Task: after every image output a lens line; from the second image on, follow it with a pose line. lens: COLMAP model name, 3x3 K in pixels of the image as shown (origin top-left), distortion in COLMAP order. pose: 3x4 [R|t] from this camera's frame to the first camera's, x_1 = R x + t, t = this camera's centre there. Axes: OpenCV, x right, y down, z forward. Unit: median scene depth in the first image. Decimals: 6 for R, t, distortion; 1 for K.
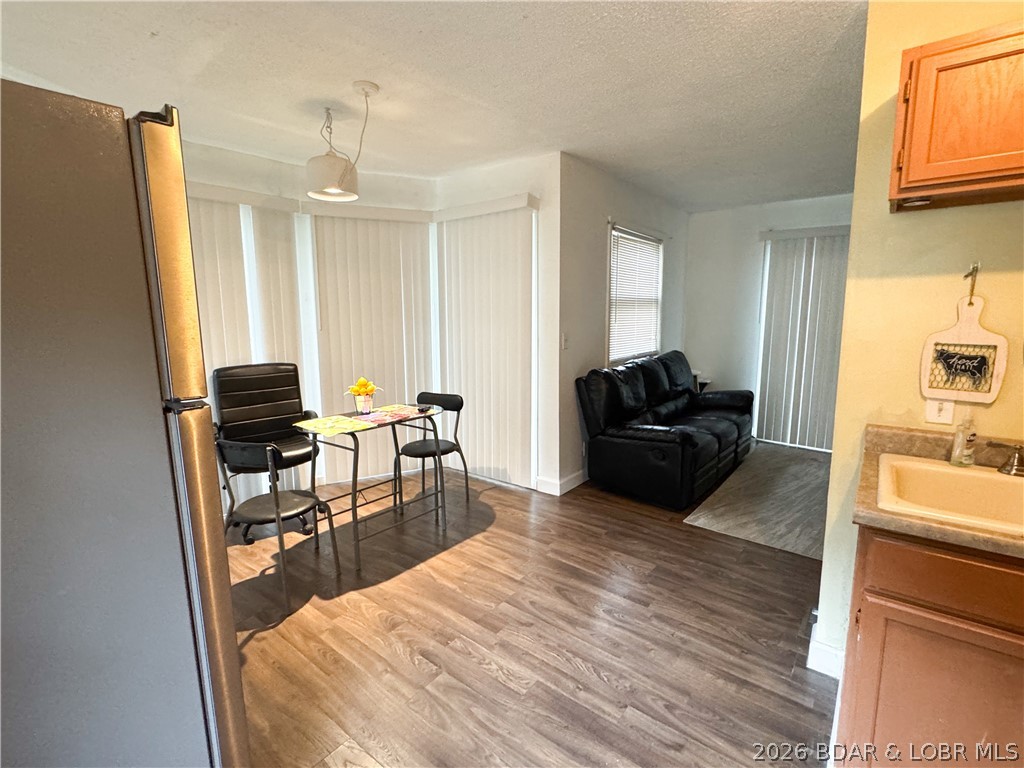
lens RADIAL K [[479.7, 0, 513.2], [0, 479.7, 382.7], [0, 0, 1]] dist [0.000757, -0.000115]
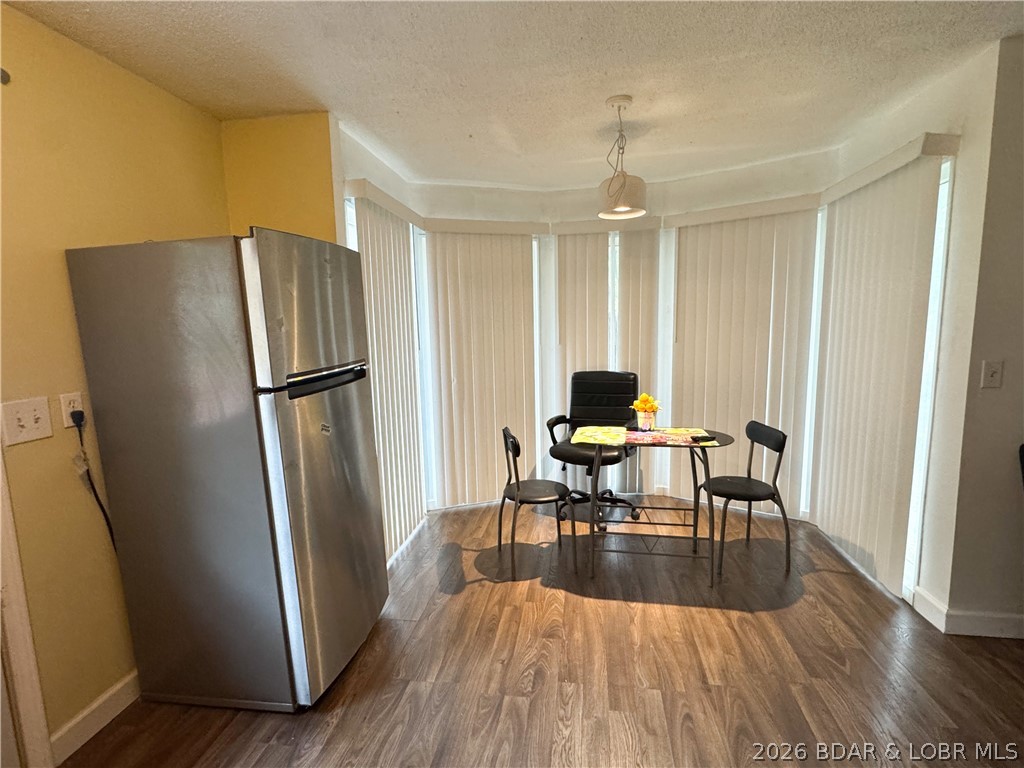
lens RADIAL K [[479.7, 0, 511.9], [0, 479.7, 386.6], [0, 0, 1]] dist [0.000757, -0.000115]
pose [[0.489116, 0.108461, -0.865449, 0.437046], [-0.109276, 0.992040, 0.062567, -0.061916], [0.865346, 0.063970, 0.497075, 0.309558]]
